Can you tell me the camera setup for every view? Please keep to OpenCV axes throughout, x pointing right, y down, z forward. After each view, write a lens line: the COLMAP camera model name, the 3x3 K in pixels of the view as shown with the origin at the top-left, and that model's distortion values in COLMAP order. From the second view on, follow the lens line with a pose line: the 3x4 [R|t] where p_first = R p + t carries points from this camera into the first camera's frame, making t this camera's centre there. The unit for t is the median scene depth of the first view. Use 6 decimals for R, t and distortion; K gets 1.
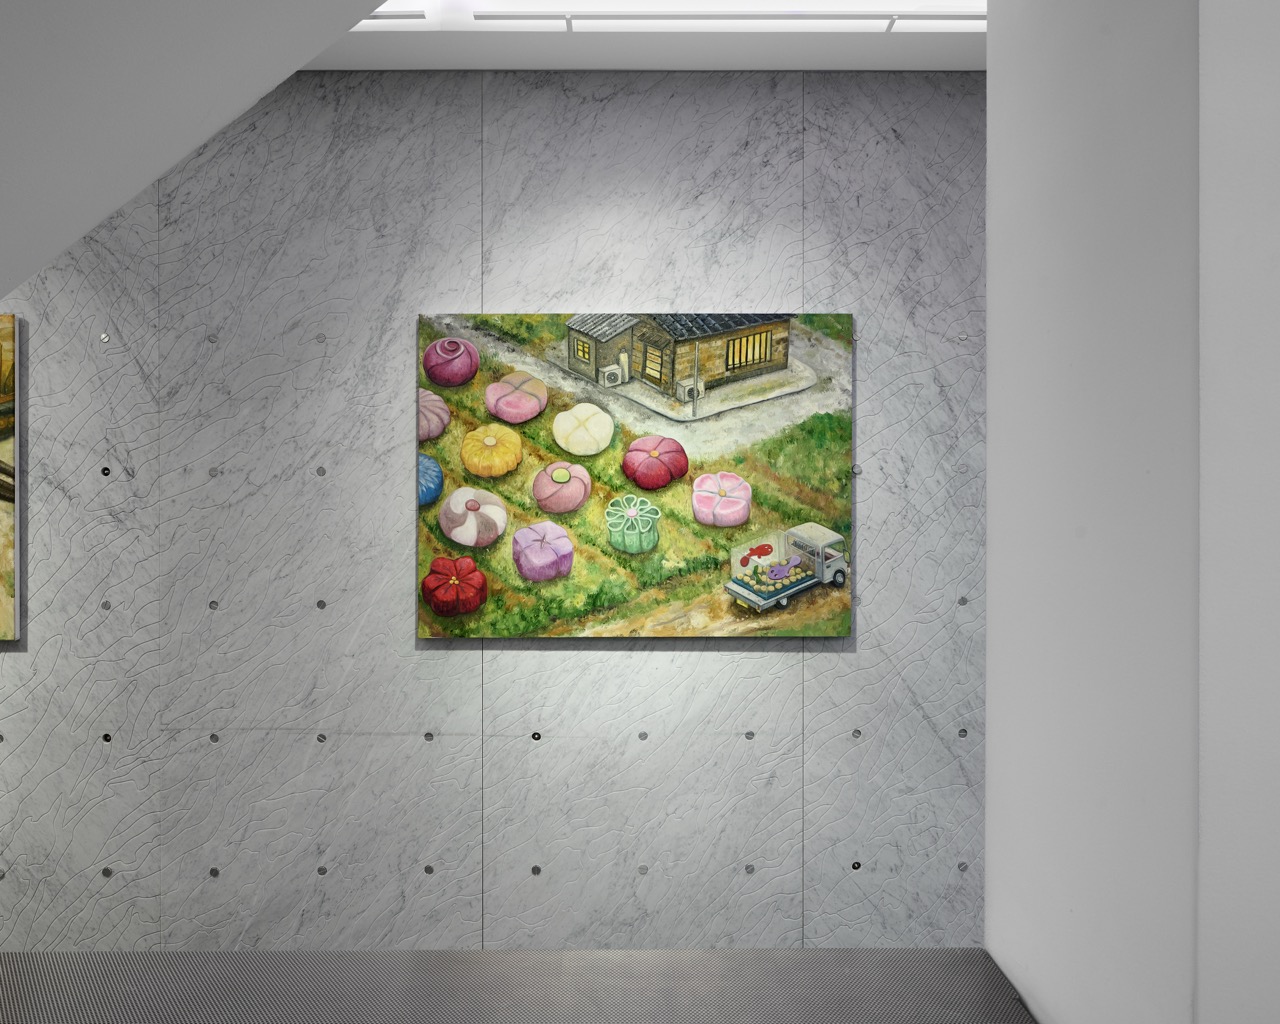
lens RADIAL K [[1037.6, 0, 638.4], [0, 1037.6, 492.4], [0, 0, 1]] dist [0.006265, -0.011053]
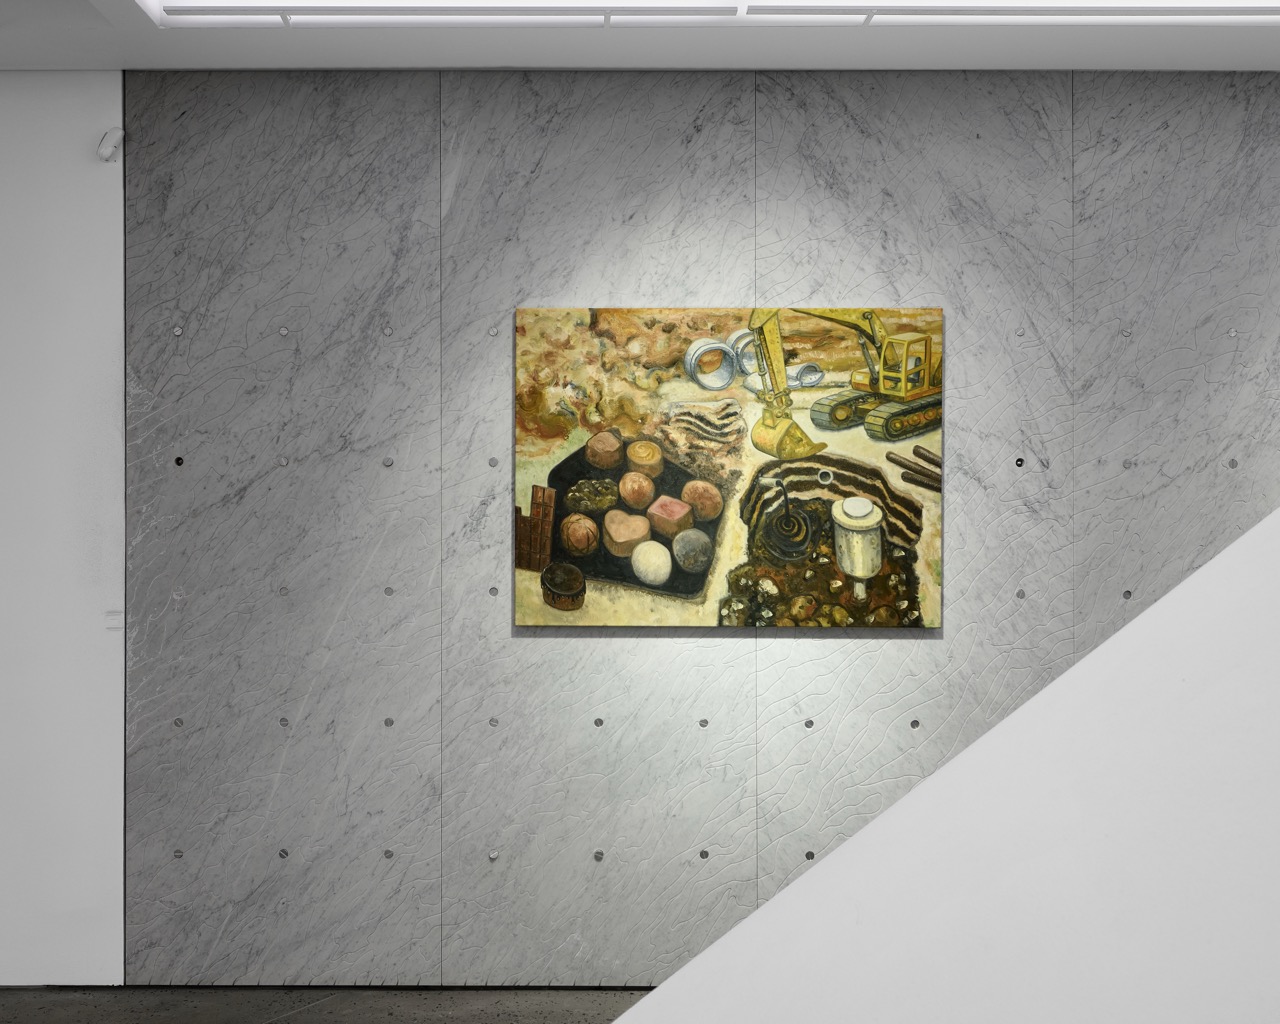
lens RADIAL K [[1008.8, 0, 544.0], [0, 1008.8, 471.5], [0, 0, 1]] dist [0.023728, -0.028442]
pose [[0.999902, 0.005935, -0.012696, -0.967299], [-0.006048, 0.999942, -0.008862, 0.000382], [0.012643, 0.008938, 0.999880, 0.000925]]
